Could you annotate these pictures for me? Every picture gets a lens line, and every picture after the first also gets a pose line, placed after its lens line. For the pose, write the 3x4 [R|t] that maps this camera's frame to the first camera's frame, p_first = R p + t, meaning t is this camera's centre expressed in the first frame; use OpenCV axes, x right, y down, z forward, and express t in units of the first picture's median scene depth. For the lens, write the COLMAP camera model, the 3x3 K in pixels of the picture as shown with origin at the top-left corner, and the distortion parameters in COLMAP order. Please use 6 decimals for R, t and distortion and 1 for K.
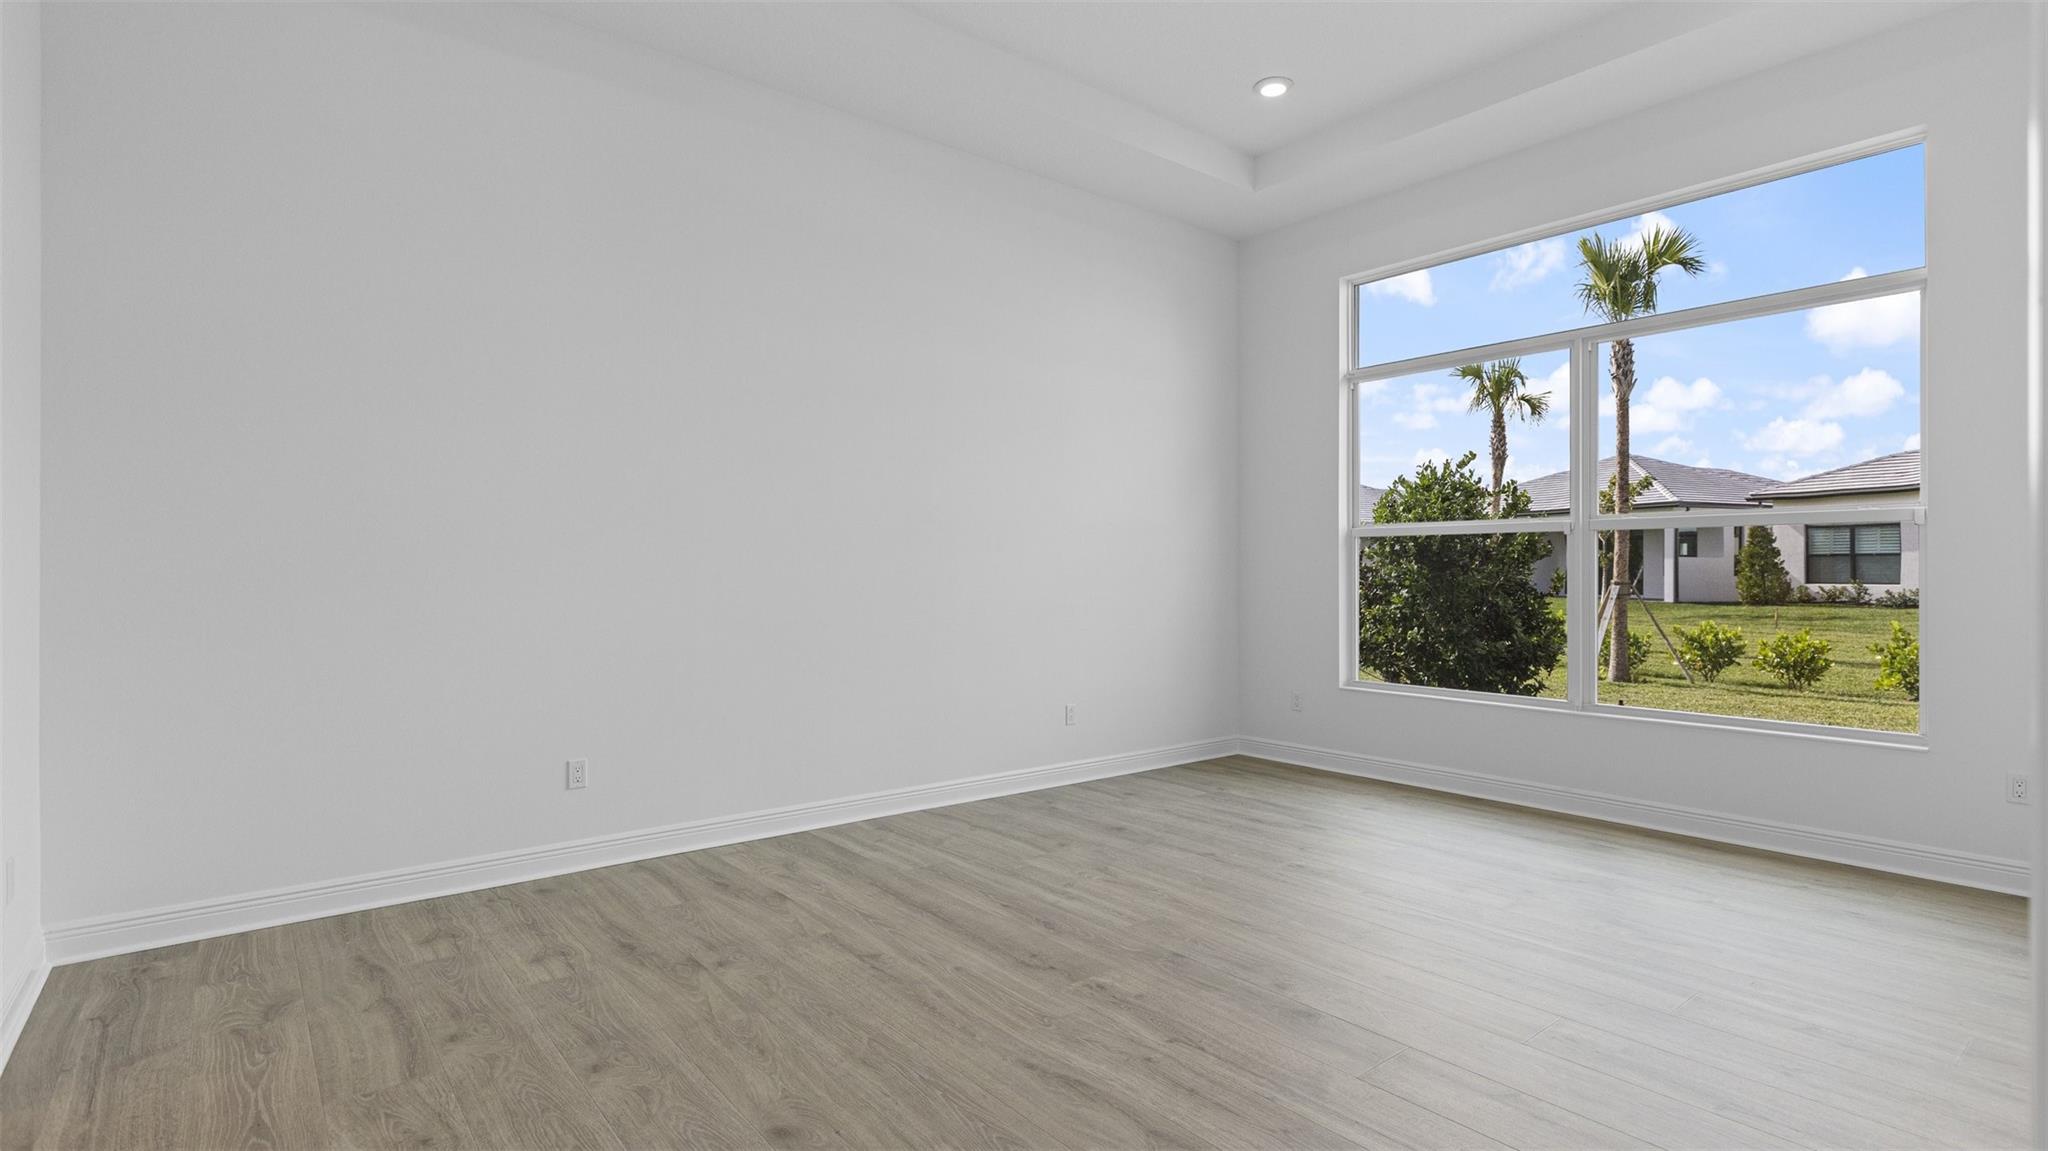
lens RADIAL K [[980.6, 0, 1021.7], [0, 980.6, 569.5], [0, 0, 1]] dist [-0.000759, 0.000130]
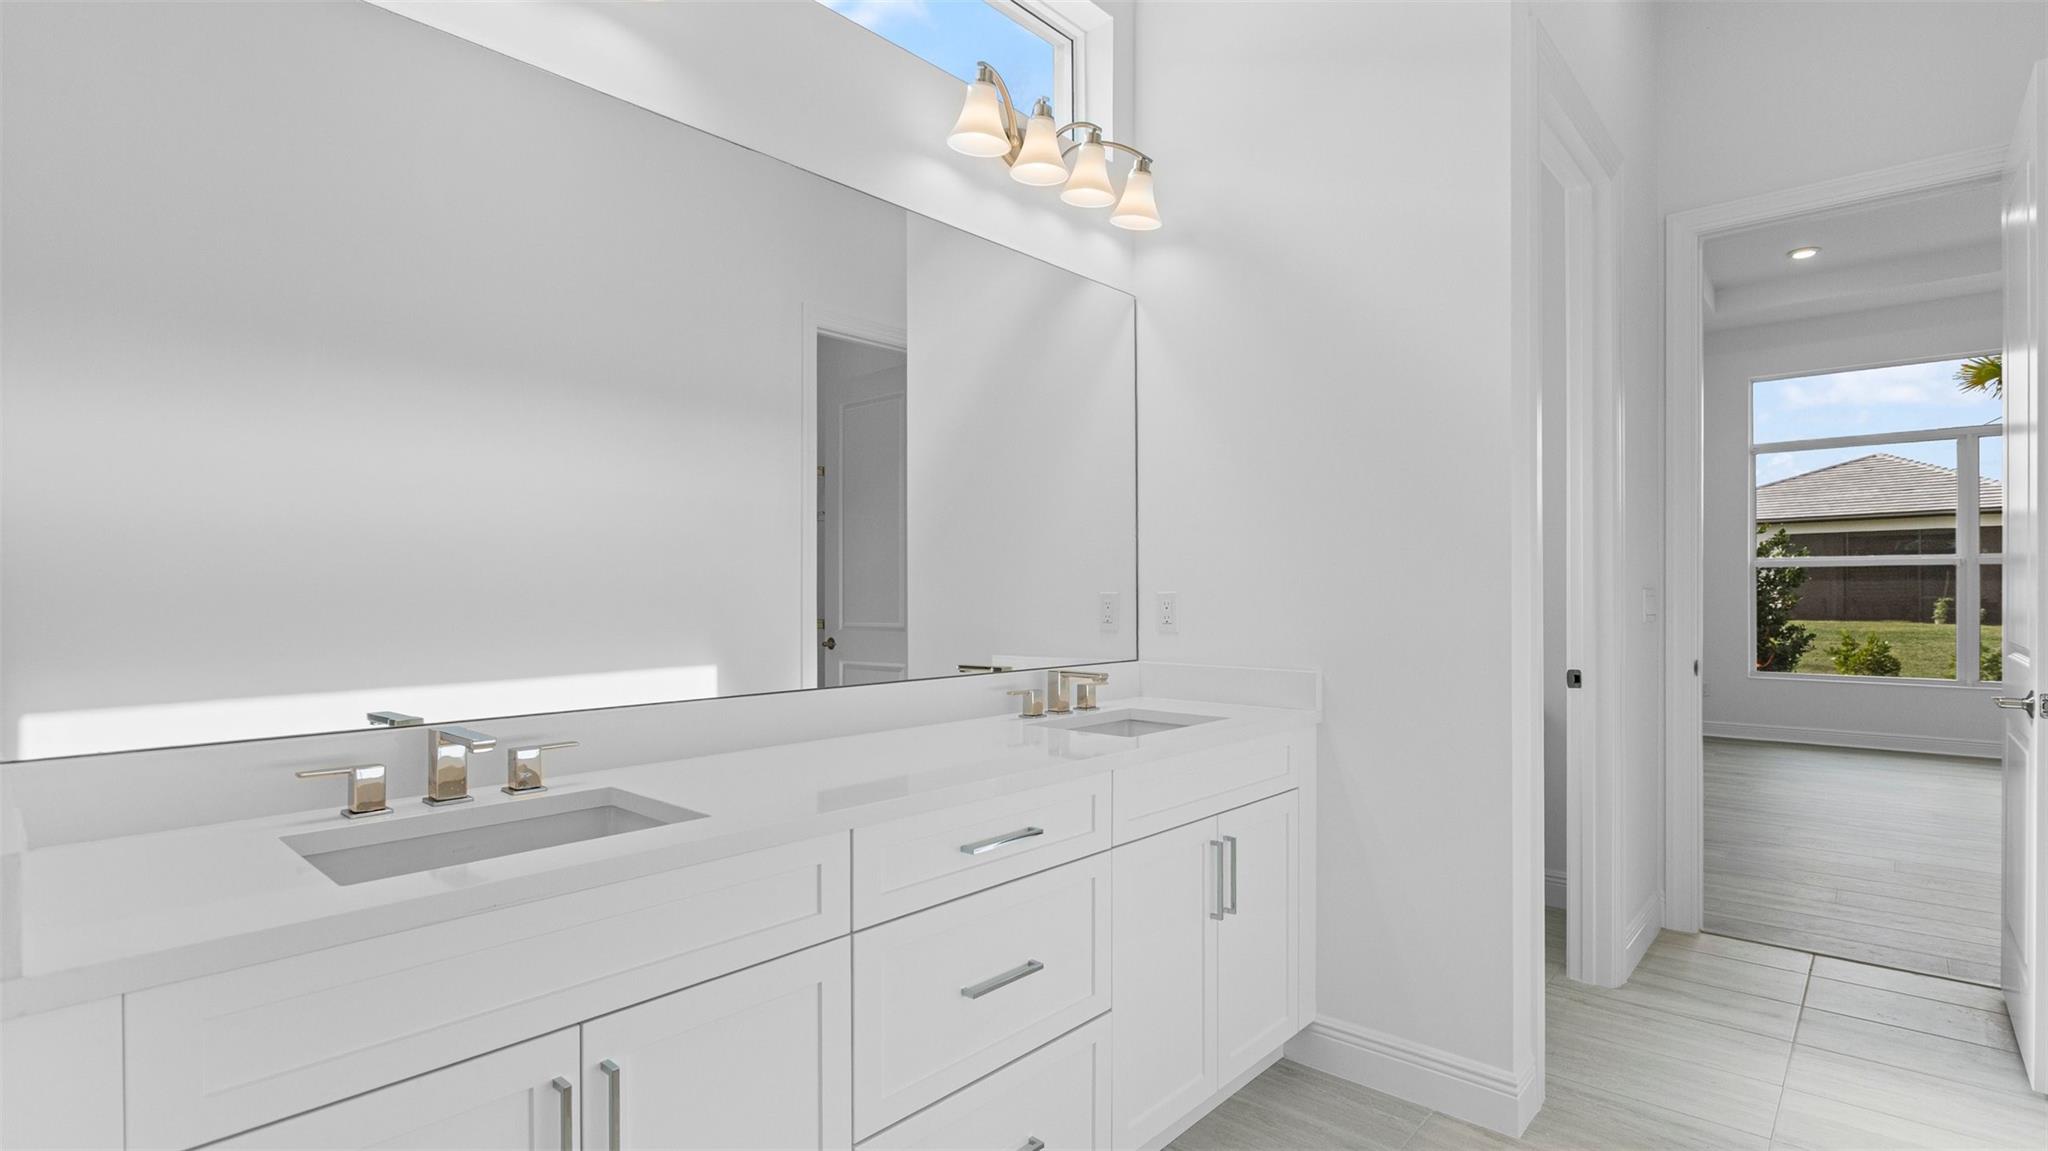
lens RADIAL K [[973.2, 0, 1033.1], [0, 973.2, 592.4], [0, 0, 1]] dist [-0.002723, -0.000431]
pose [[0.984714, -0.001660, 0.174169, -1.212443], [0.001119, 0.999994, 0.003202, -0.003982], [-0.174173, -0.002958, 0.984711, -0.220249]]
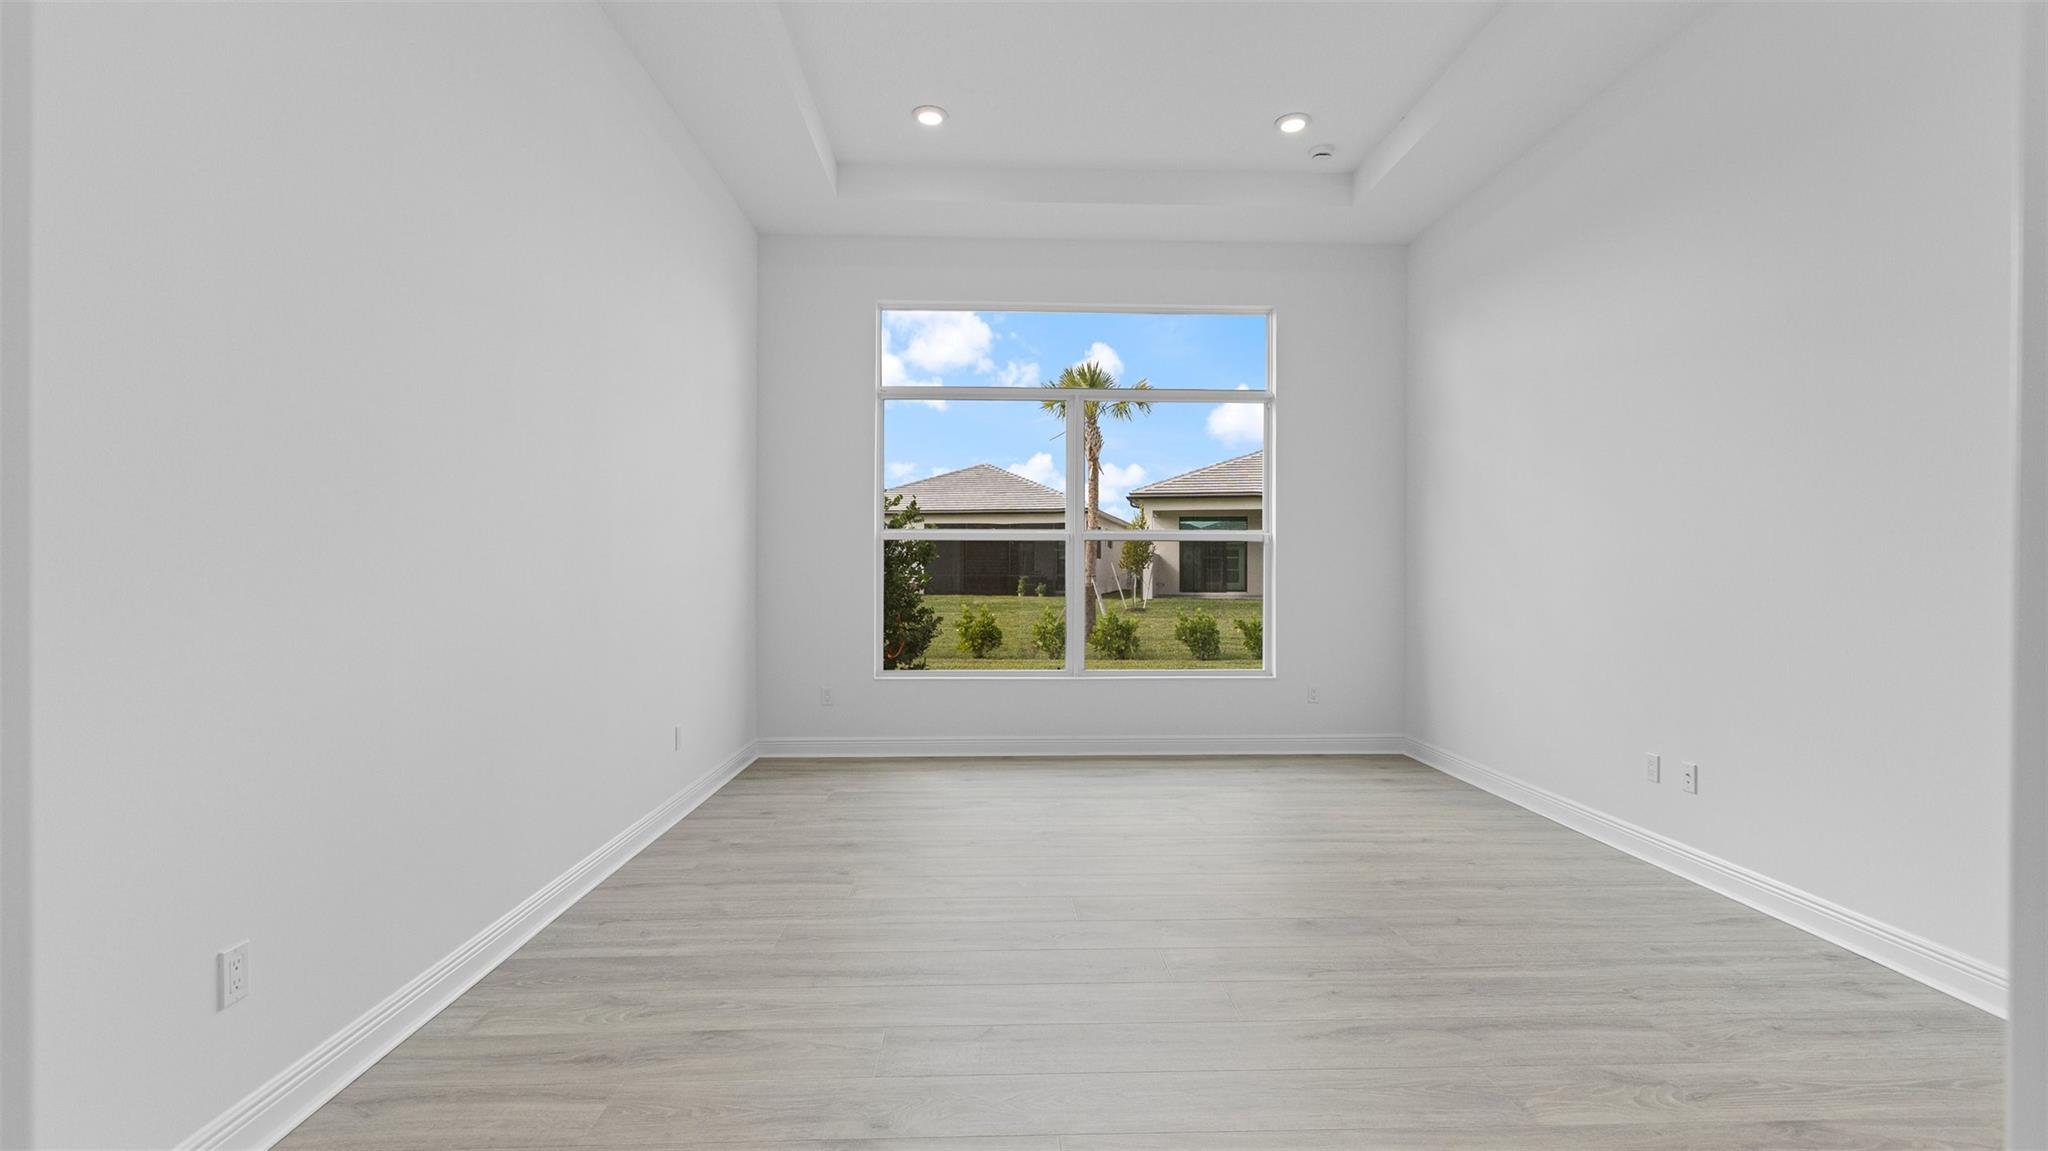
lens RADIAL K [[923.6, 0, 1024.0], [0, 923.6, 575.5], [0, 0, 1]] dist [0.001818, -0.000105]
pose [[0.592912, -0.001490, 0.805266, -0.535551], [-0.006036, 0.999962, 0.006295, 0.000003], [-0.805245, -0.008593, 0.592880, 0.358633]]
